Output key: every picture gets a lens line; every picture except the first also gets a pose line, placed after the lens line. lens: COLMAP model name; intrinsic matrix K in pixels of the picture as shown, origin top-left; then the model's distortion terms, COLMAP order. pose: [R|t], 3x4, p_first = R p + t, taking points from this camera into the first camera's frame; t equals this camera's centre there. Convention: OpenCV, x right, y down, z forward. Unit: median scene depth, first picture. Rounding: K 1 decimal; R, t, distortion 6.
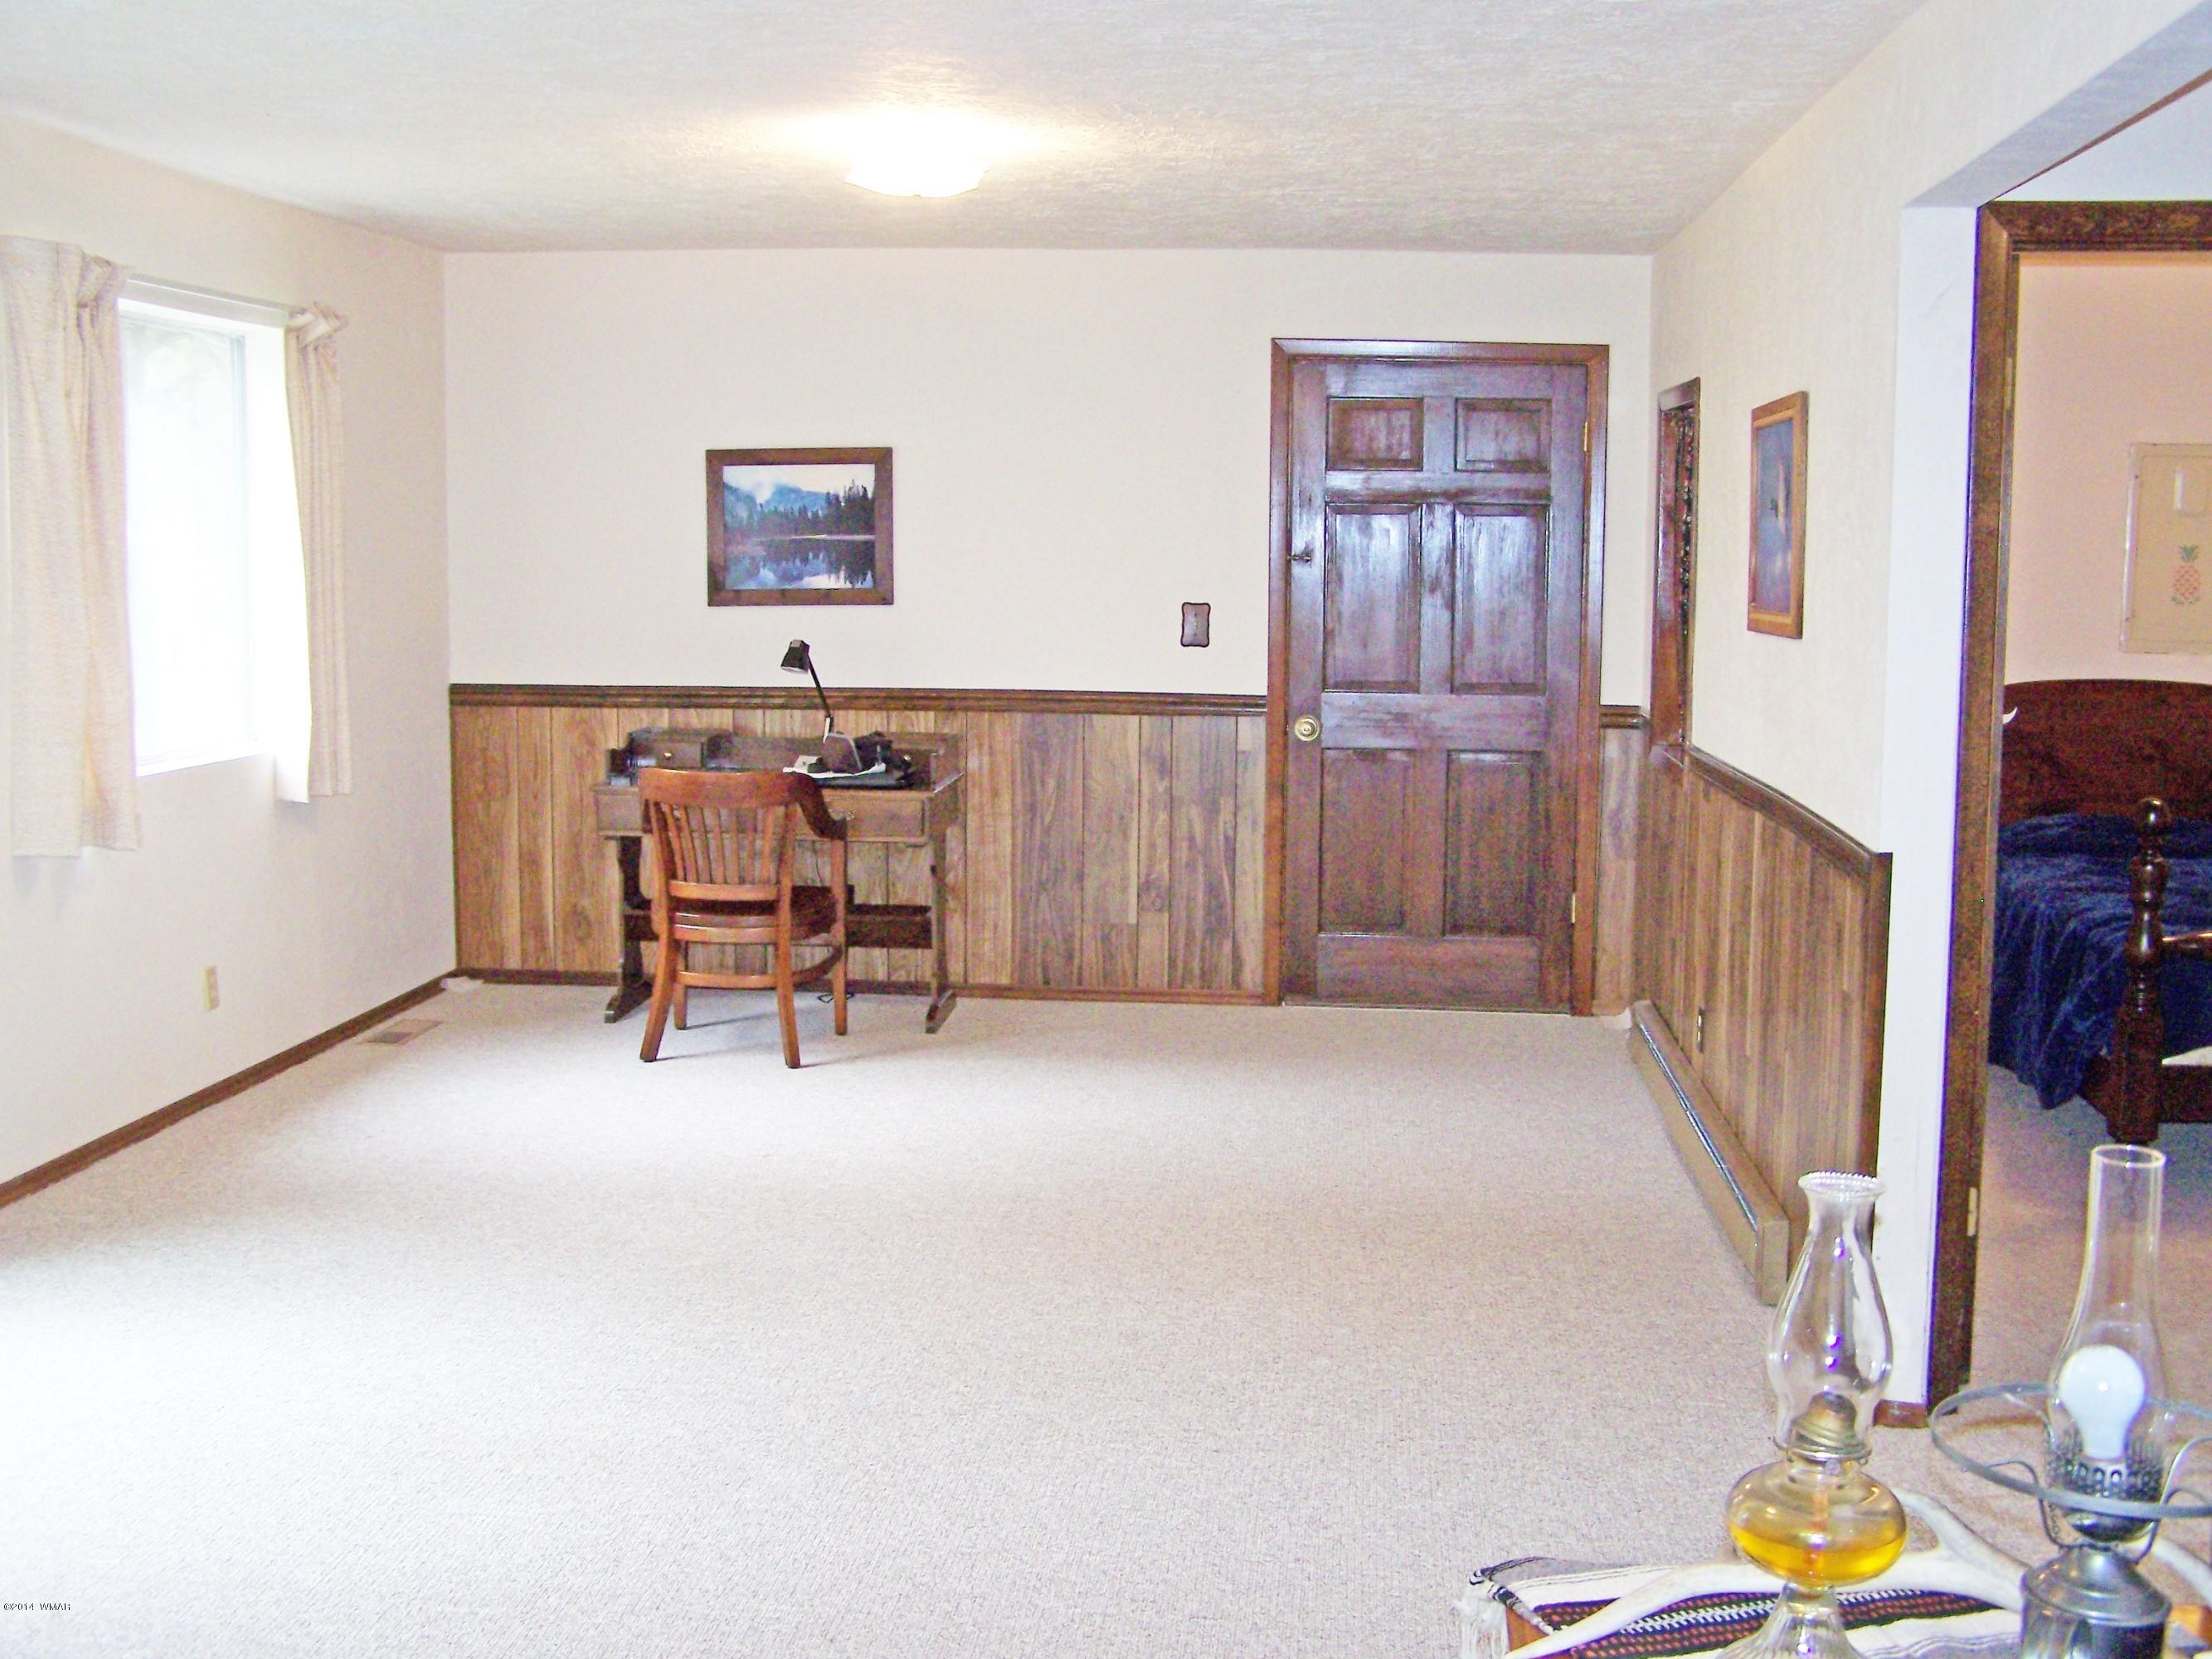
lens RADIAL K [[2457.5, 0, 1105.8], [0, 2457.5, 831.0], [0, 0, 1]] dist [-0.098088, 0.000000]
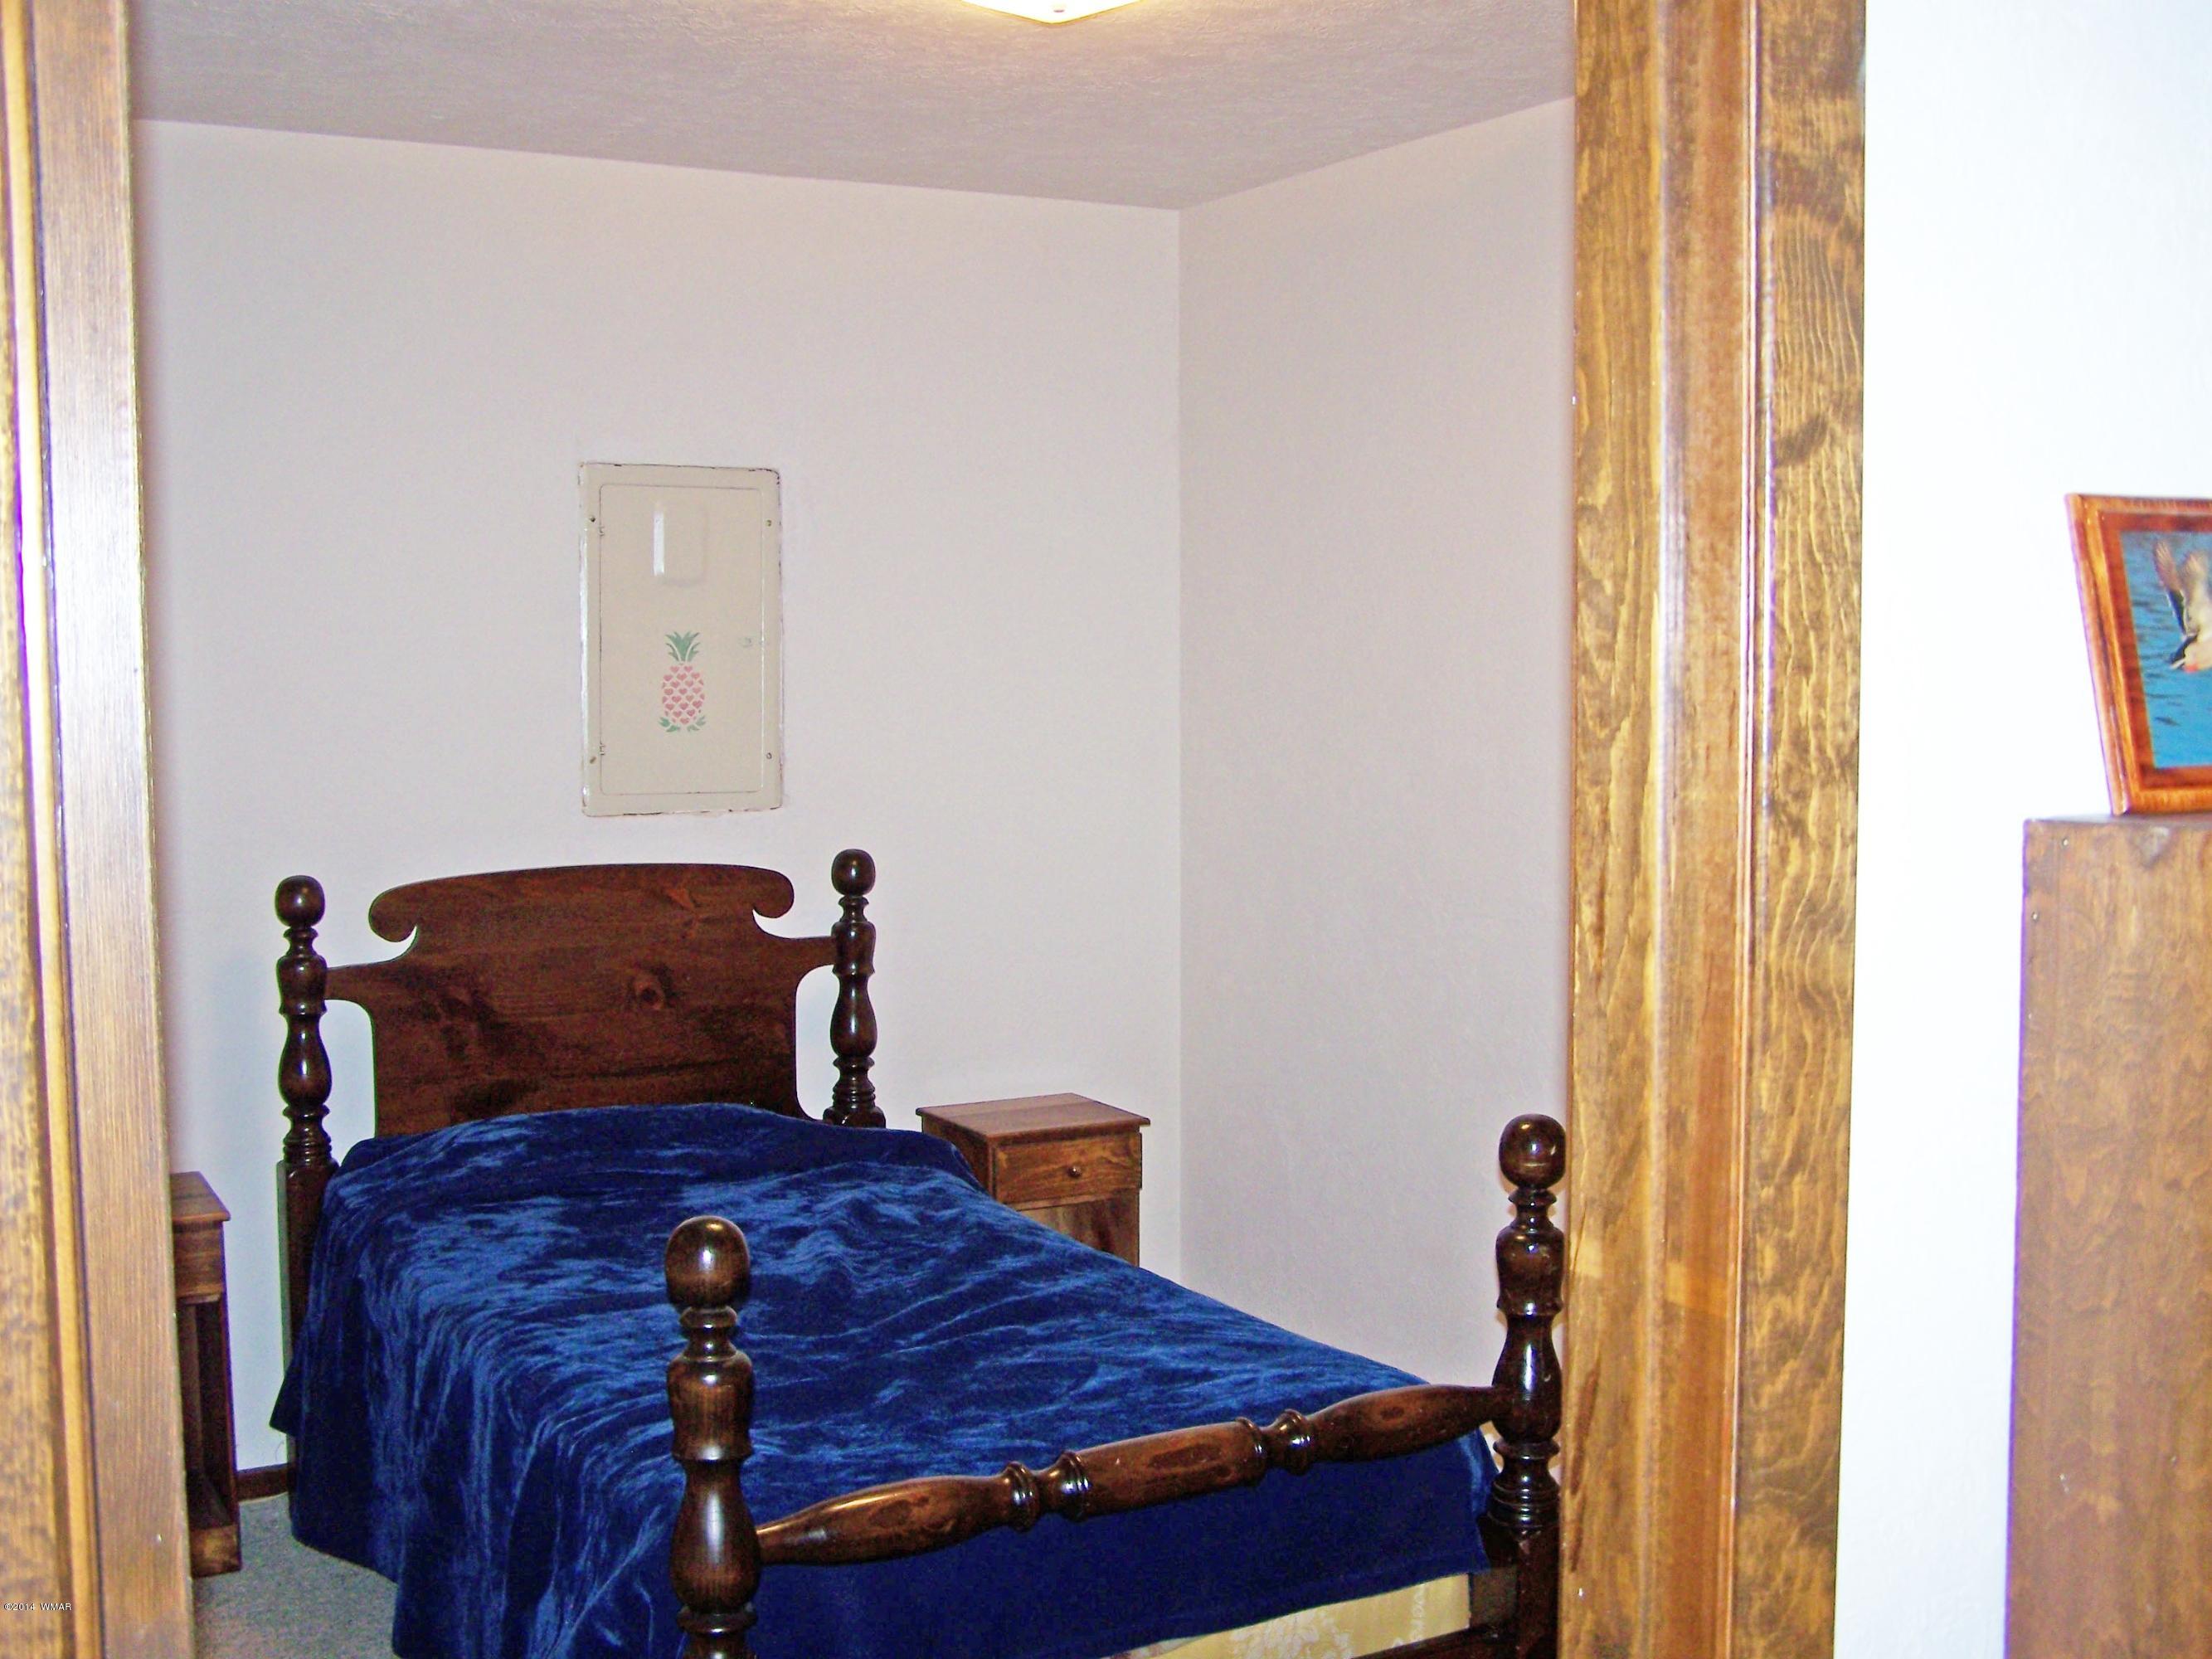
lens RADIAL K [[2457.5, 0, 1105.5], [0, 2457.5, 829.9], [0, 0, 1]] dist [-0.098088, 0.000000]
pose [[0.814687, -0.058230, 0.576970, 0.185247], [0.079273, 0.996788, -0.011335, -0.055954], [-0.574457, 0.054973, 0.816687, 0.454108]]
